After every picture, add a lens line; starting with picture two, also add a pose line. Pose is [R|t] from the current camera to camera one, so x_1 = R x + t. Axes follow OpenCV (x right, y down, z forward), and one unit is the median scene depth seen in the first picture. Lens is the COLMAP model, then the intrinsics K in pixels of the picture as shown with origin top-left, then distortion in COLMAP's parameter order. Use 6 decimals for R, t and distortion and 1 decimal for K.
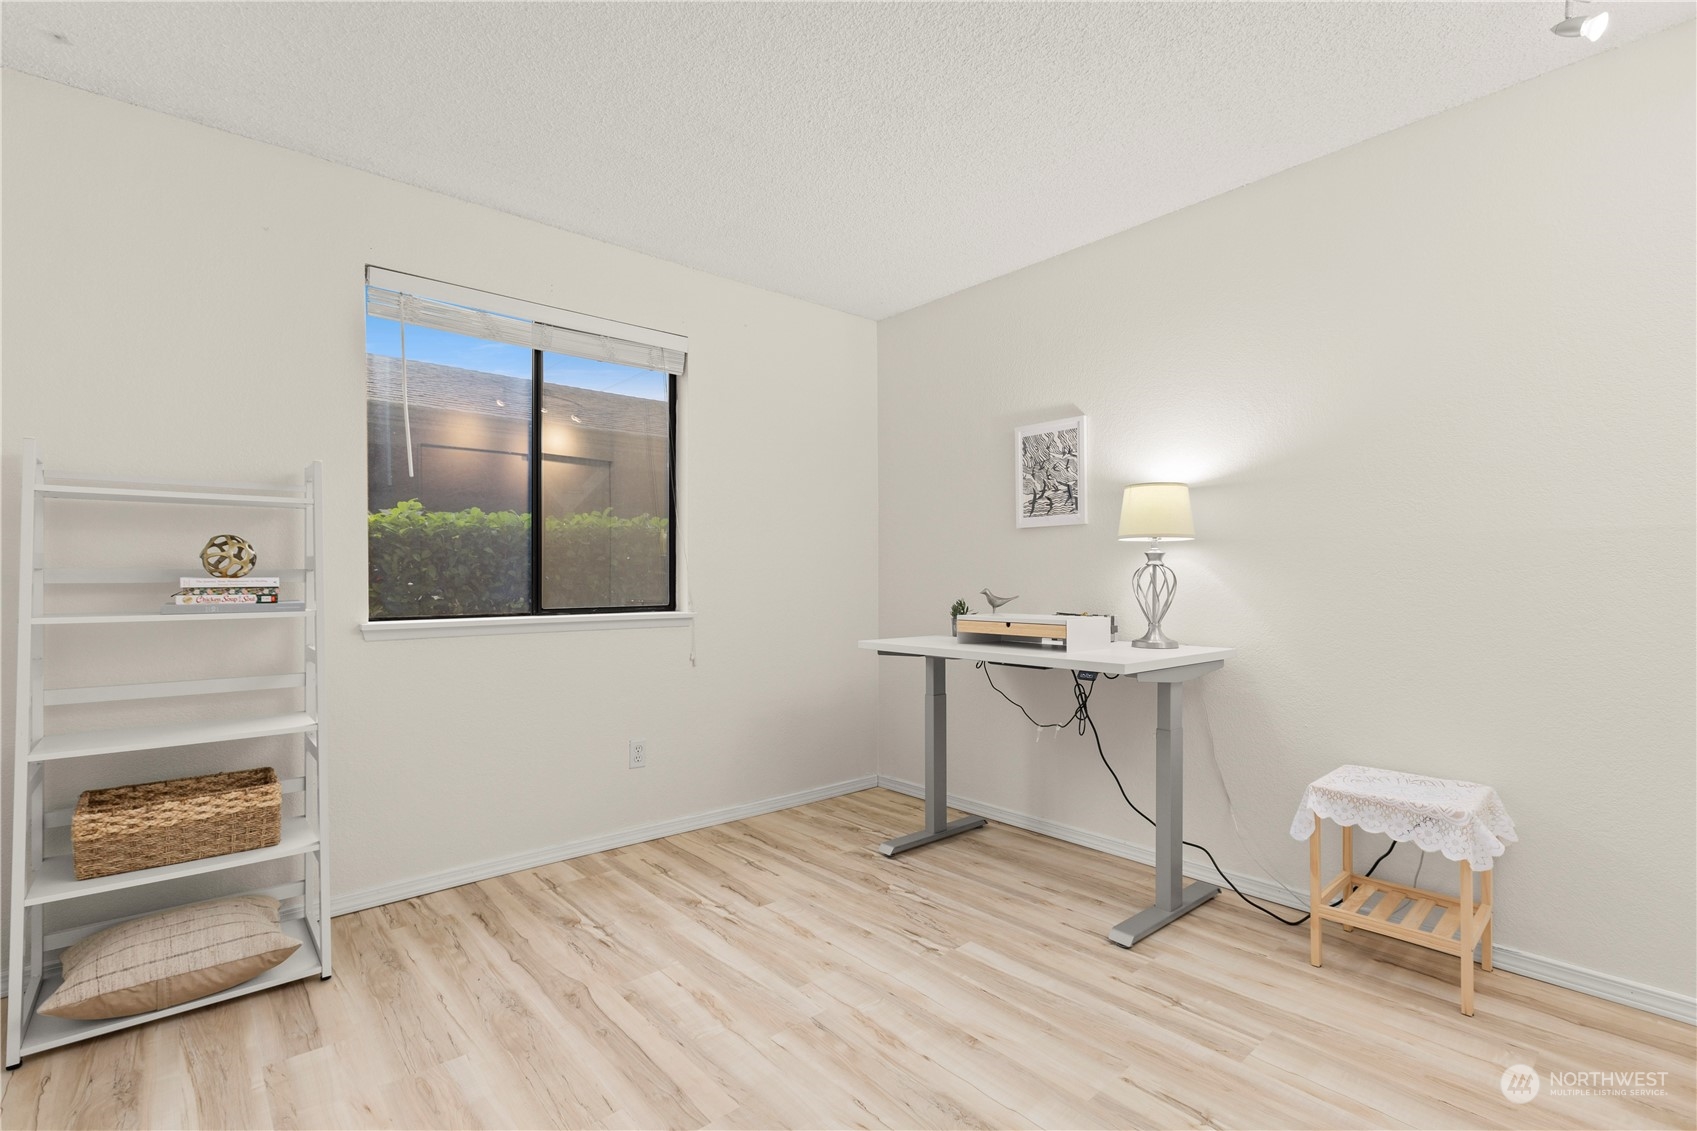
lens RADIAL K [[768.0, 0, 841.5], [0, 768.0, 581.7], [0, 0, 1]] dist [0.001890, -0.001290]
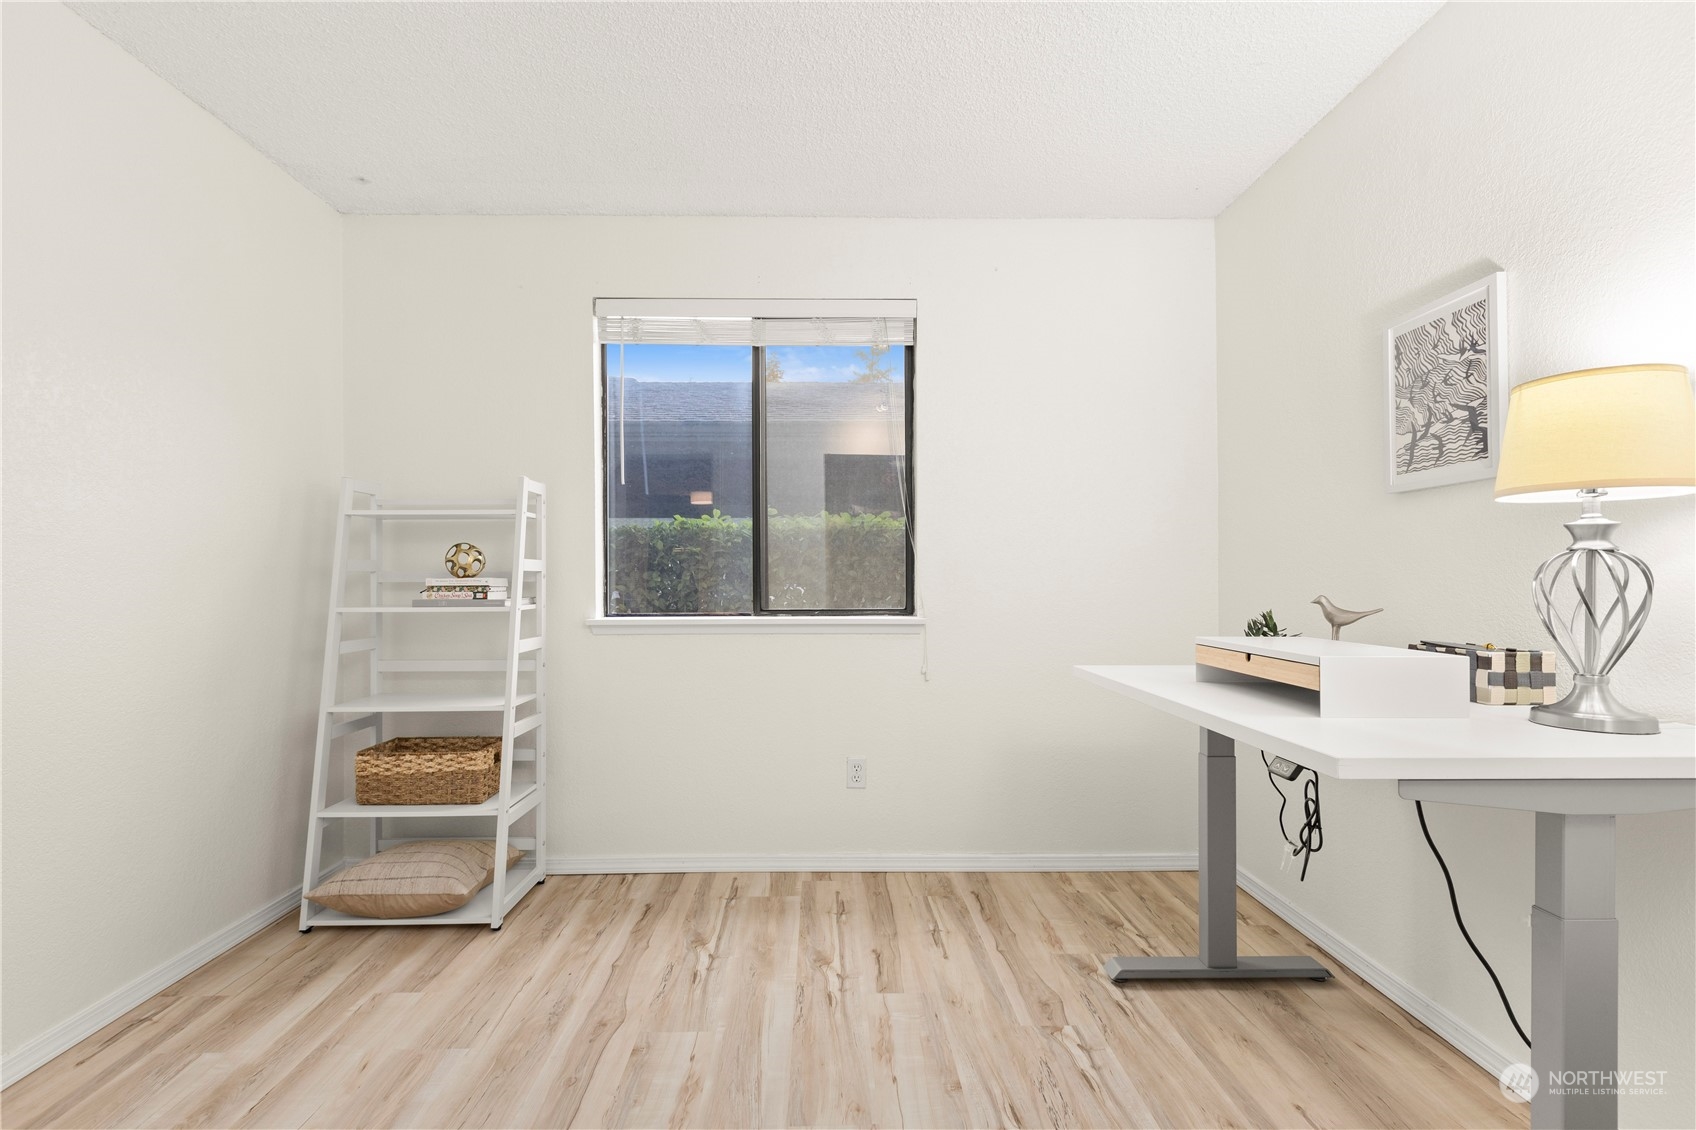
lens RADIAL K [[767.6, 0, 841.1], [0, 767.6, 581.1], [0, 0, 1]] dist [0.001890, -0.001290]
pose [[0.772147, 0.002981, -0.635437, 0.340571], [-0.003009, 0.999995, 0.001035, -0.002288], [0.635437, 0.001112, 0.772152, 0.339172]]
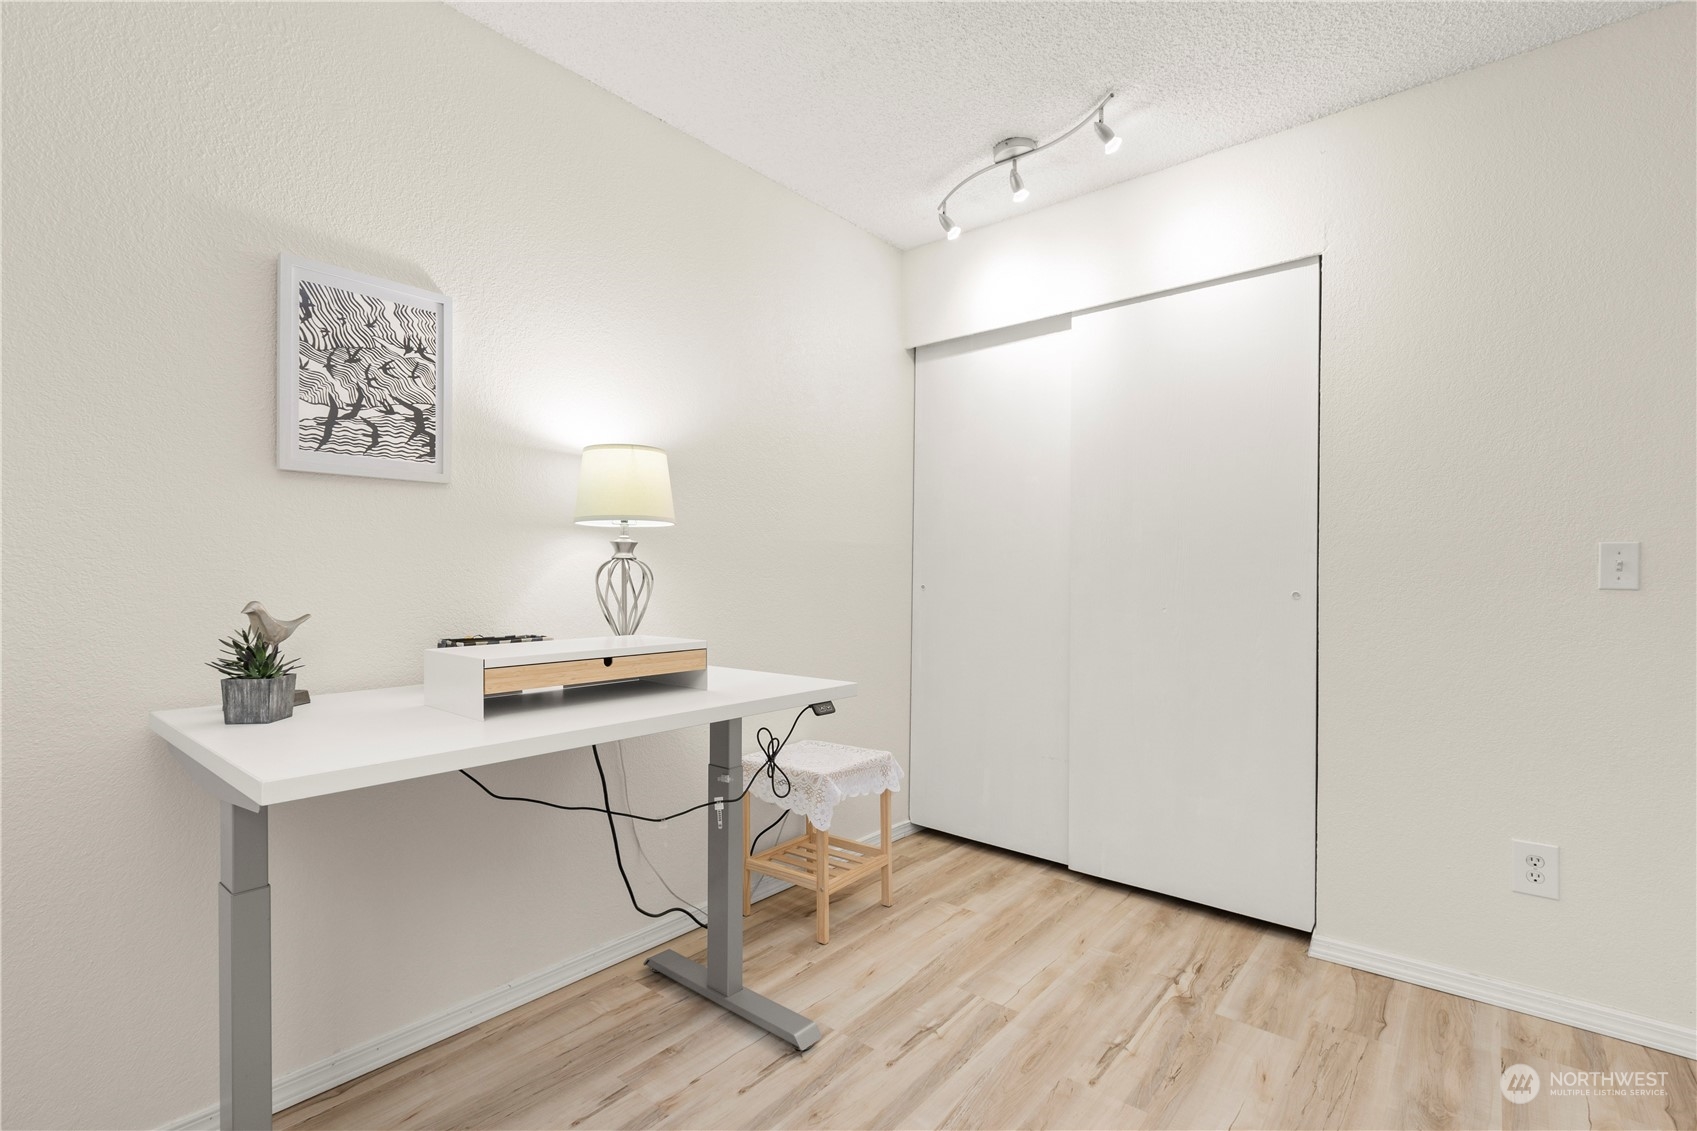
lens RADIAL K [[768.0, 0, 841.5], [0, 768.0, 581.7], [0, 0, 1]] dist [0.001890, -0.001290]
pose [[-0.149555, -0.002260, 0.988751, -0.341475], [0.005491, 0.999980, 0.003116, -0.001581], [-0.988738, 0.005895, -0.149540, 0.894887]]
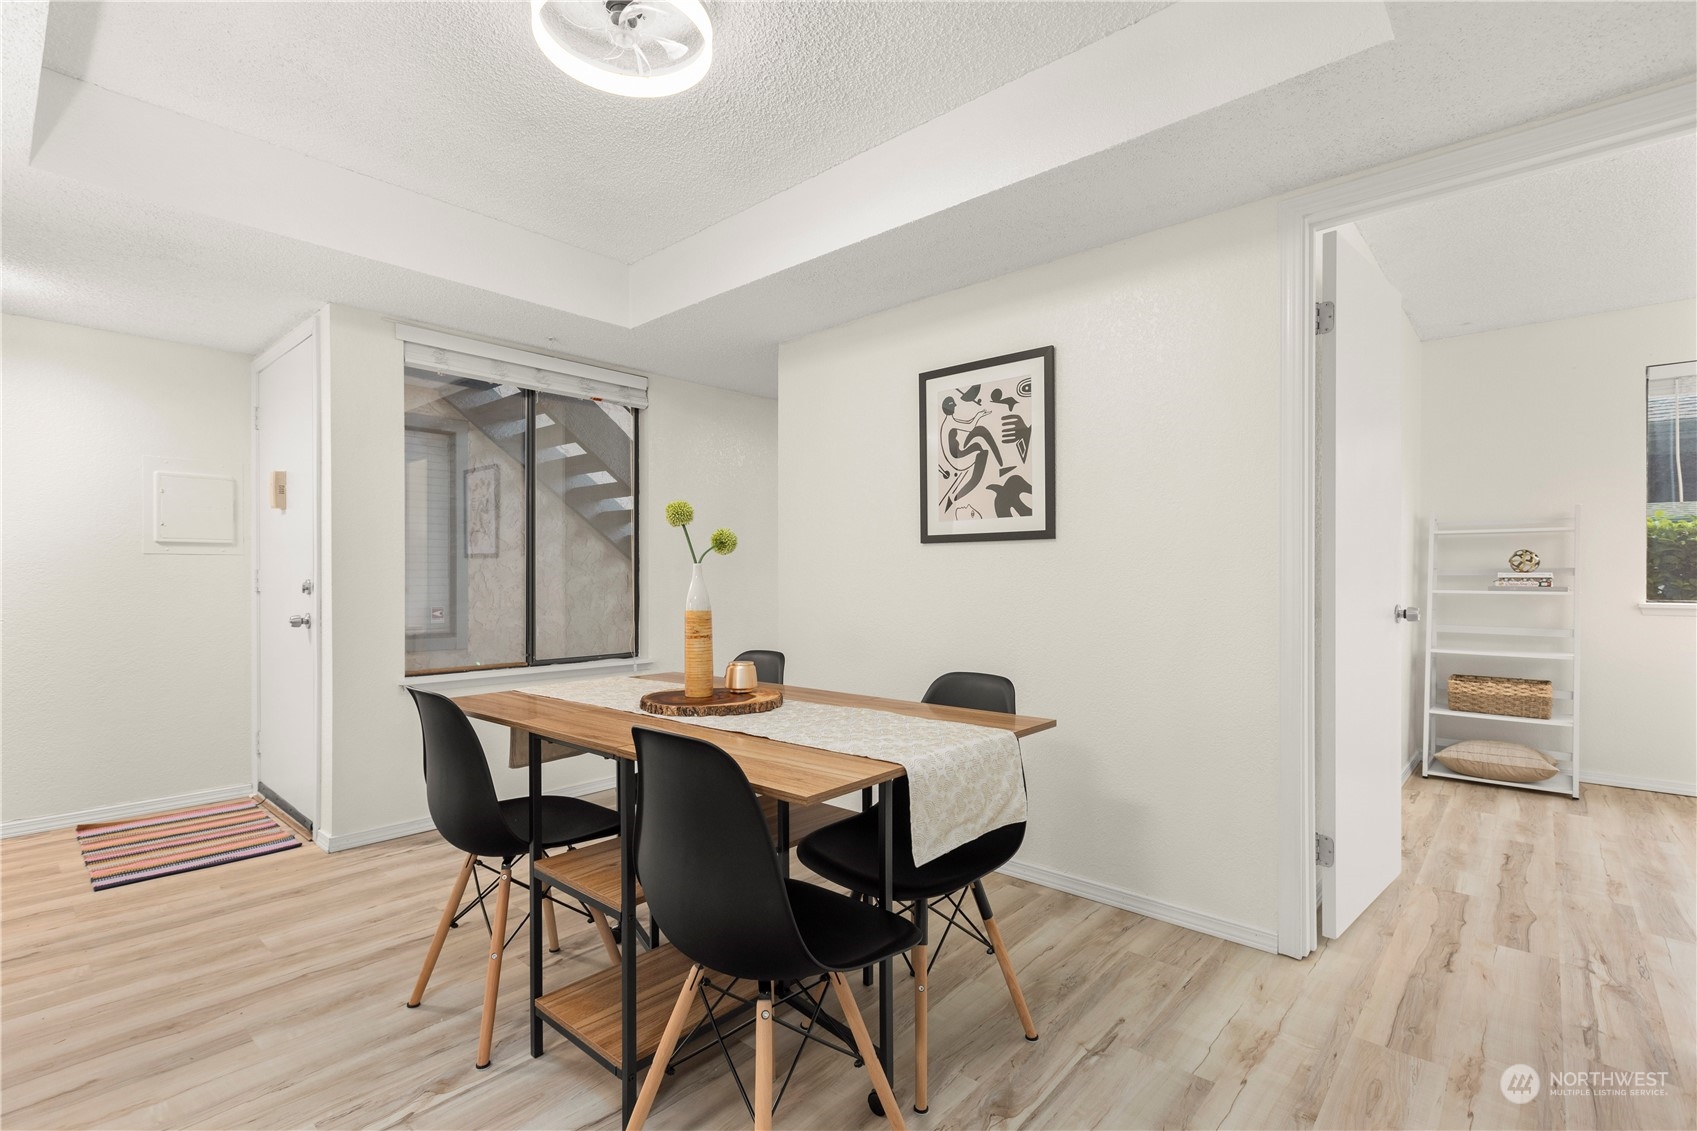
lens RADIAL K [[776.7, 0, 844.1], [0, 776.7, 574.3], [0, 0, 1]] dist [0.000820, -0.001267]
pose [[0.124446, 0.004577, -0.992216, 0.677822], [-0.007752, 0.999963, 0.003640, 0.003821], [0.992196, 0.007239, 0.124477, -0.681995]]
